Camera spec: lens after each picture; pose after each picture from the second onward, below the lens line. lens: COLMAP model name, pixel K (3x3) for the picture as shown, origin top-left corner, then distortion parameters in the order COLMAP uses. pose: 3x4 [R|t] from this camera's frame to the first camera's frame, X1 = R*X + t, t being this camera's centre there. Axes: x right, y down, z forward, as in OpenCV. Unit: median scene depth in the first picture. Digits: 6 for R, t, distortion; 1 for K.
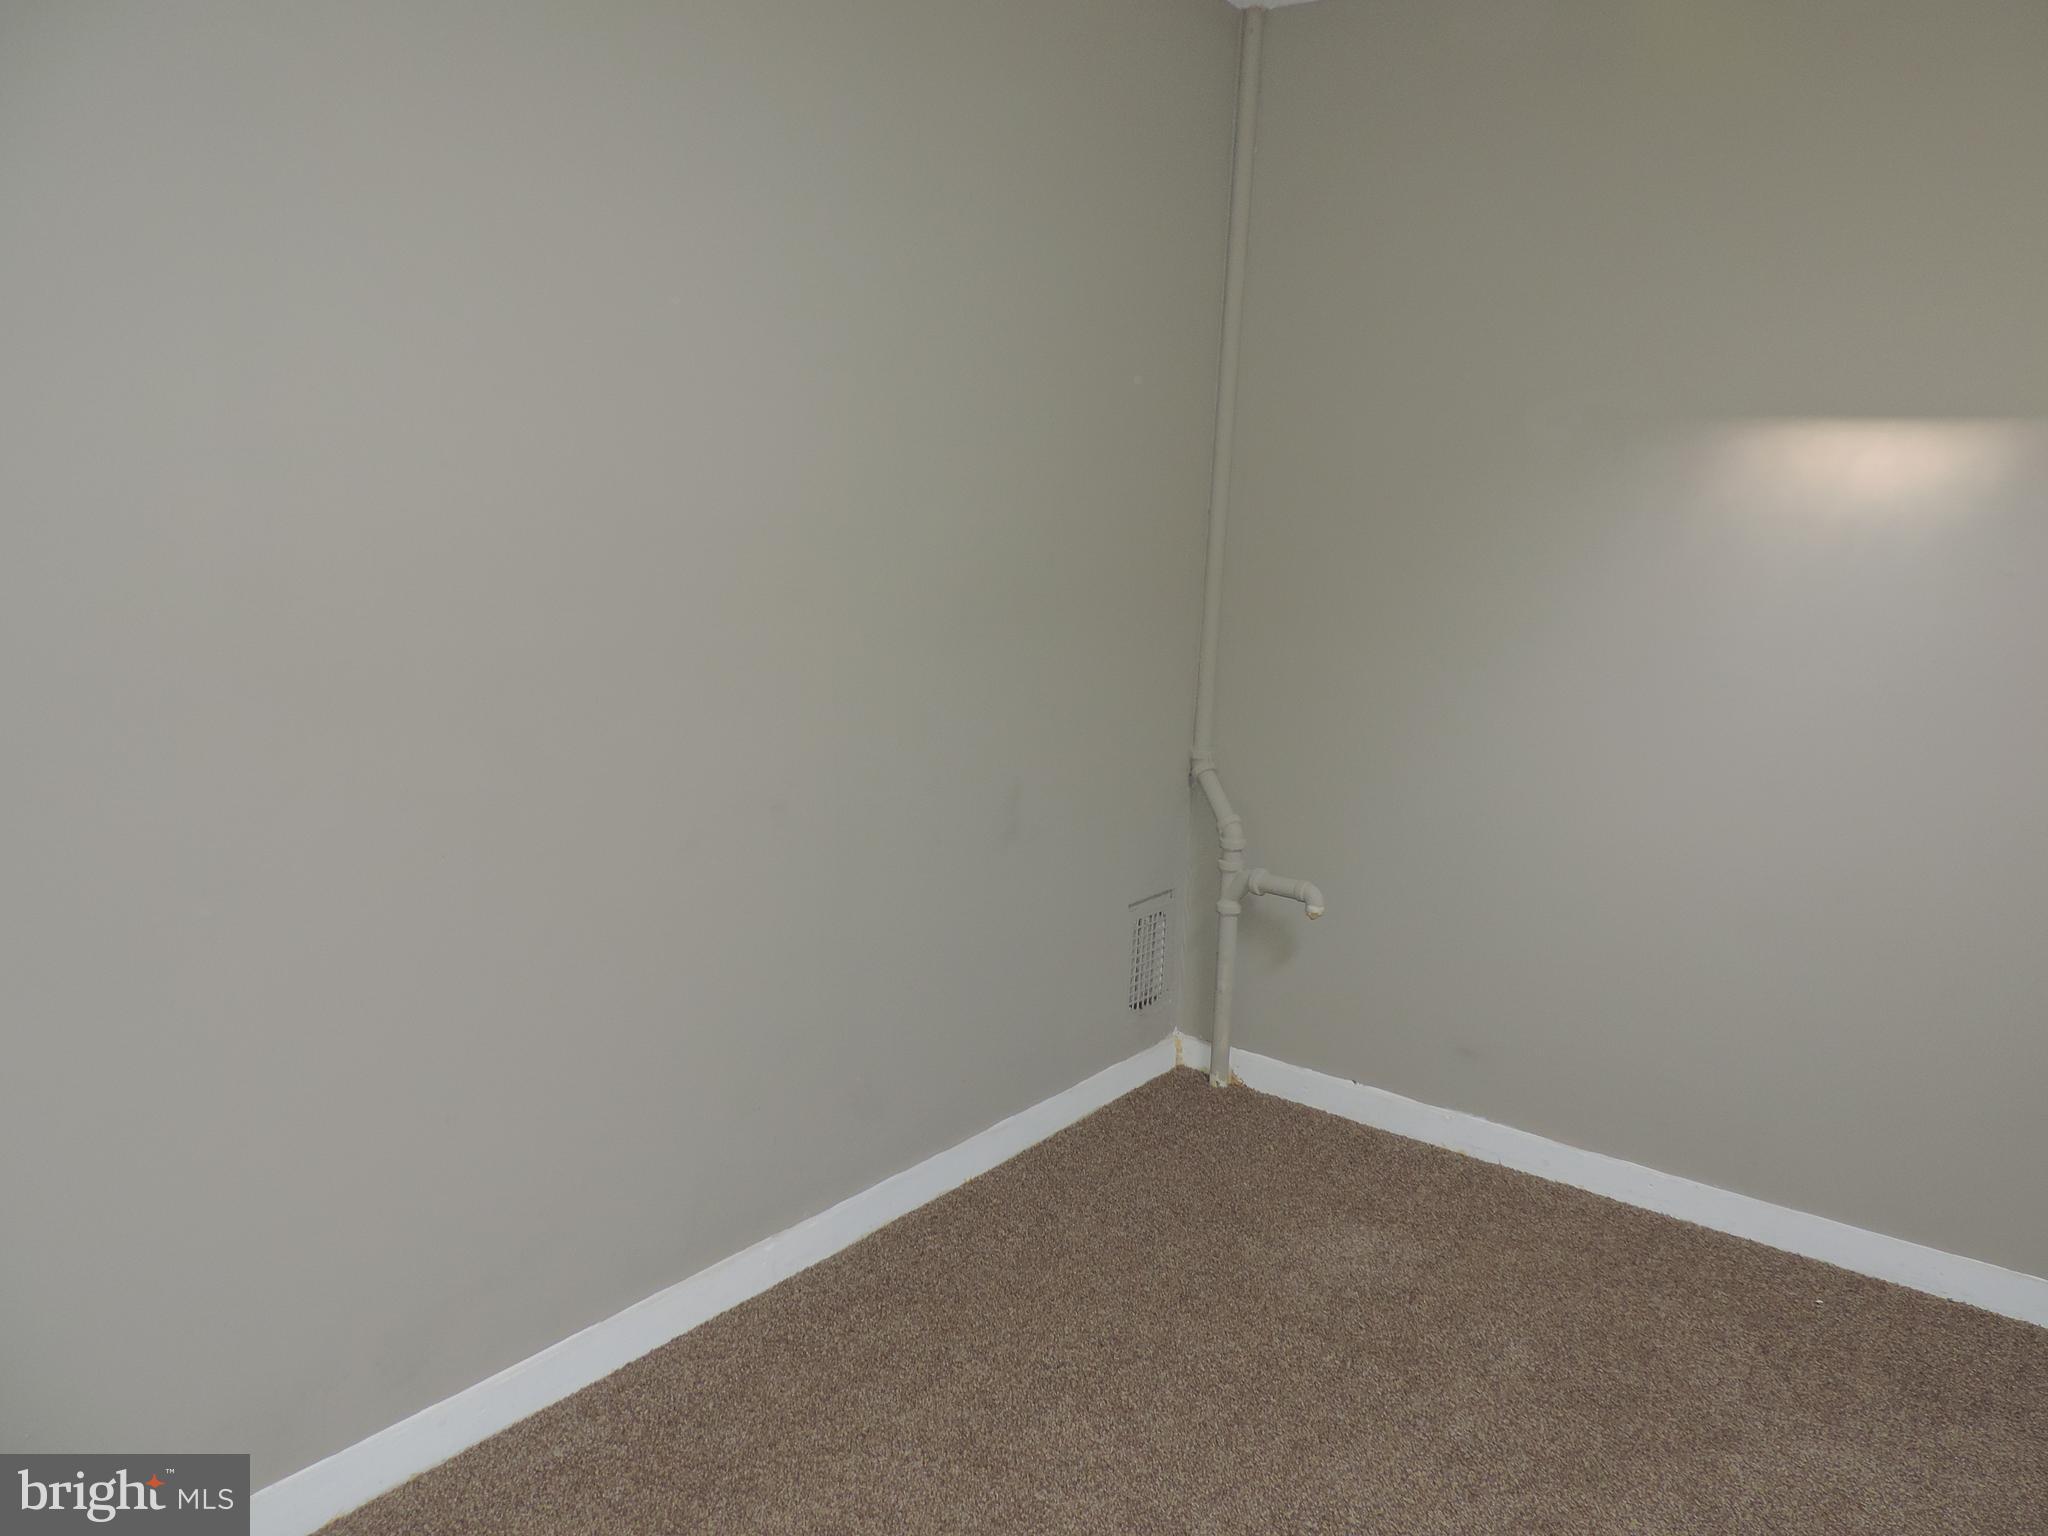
lens RADIAL K [[1433.6, 0, 1016.8], [0, 1433.6, 750.3], [0, 0, 1]] dist [-0.009015, 0.000192]
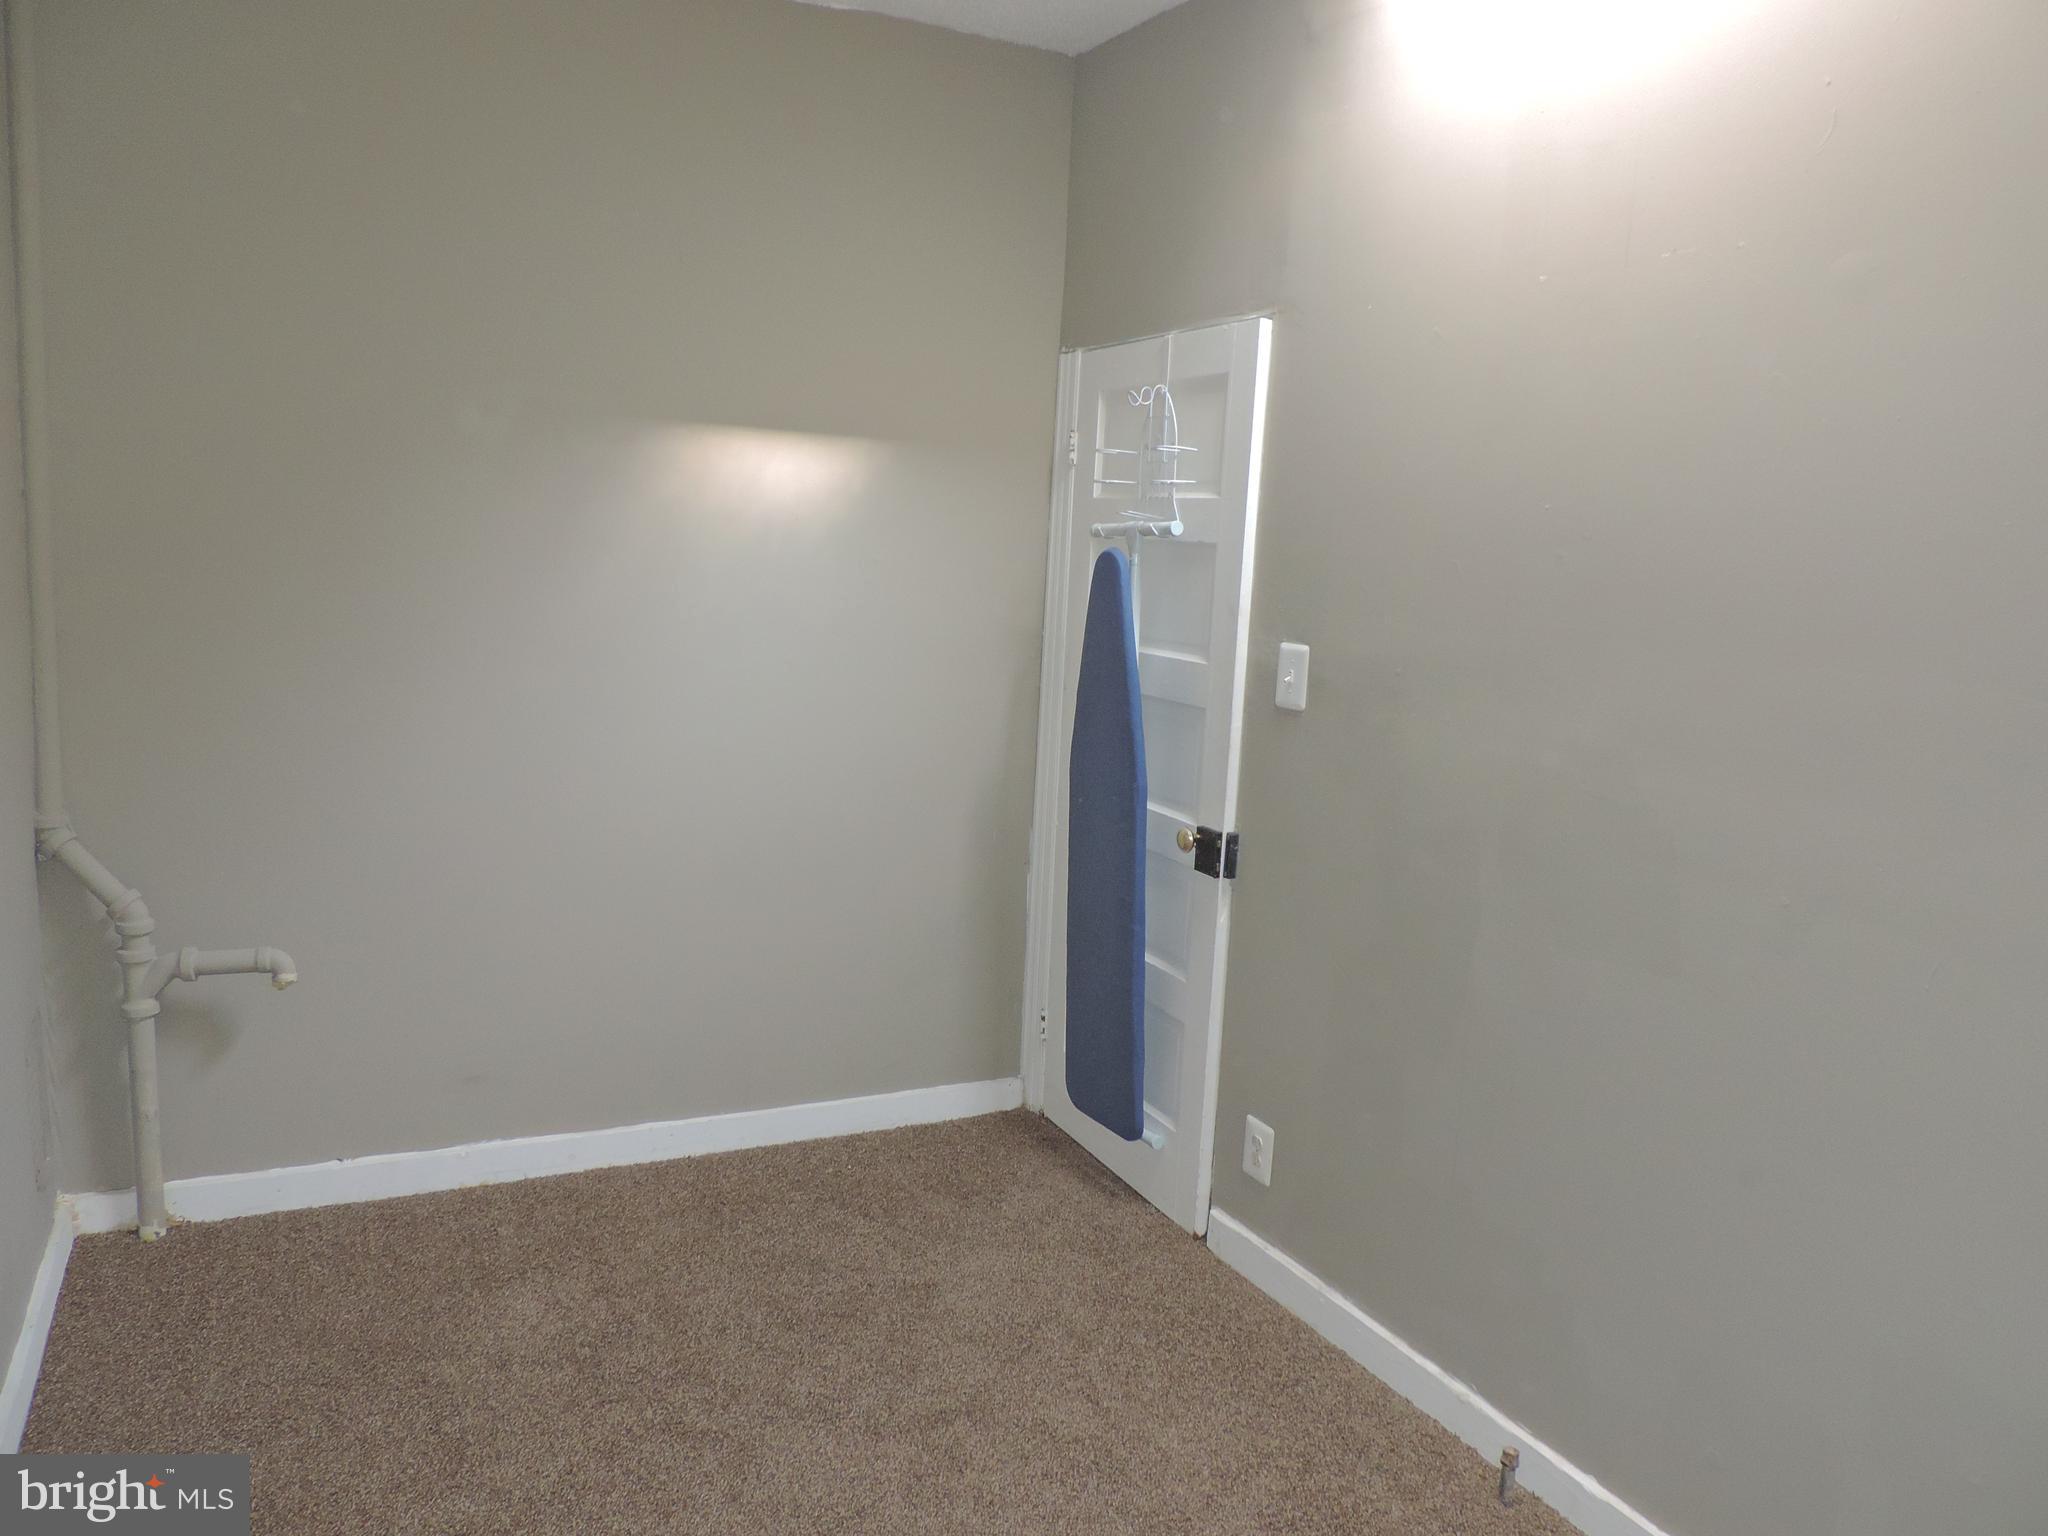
lens RADIAL K [[1433.6, 0, 1016.8], [0, 1433.6, 750.3], [0, 0, 1]] dist [-0.009015, 0.000192]
pose [[0.459059, -0.138856, 0.877487, -0.294217], [0.115827, 0.988634, 0.095849, -0.047641], [-0.880823, 0.057637, 0.469924, 0.215133]]
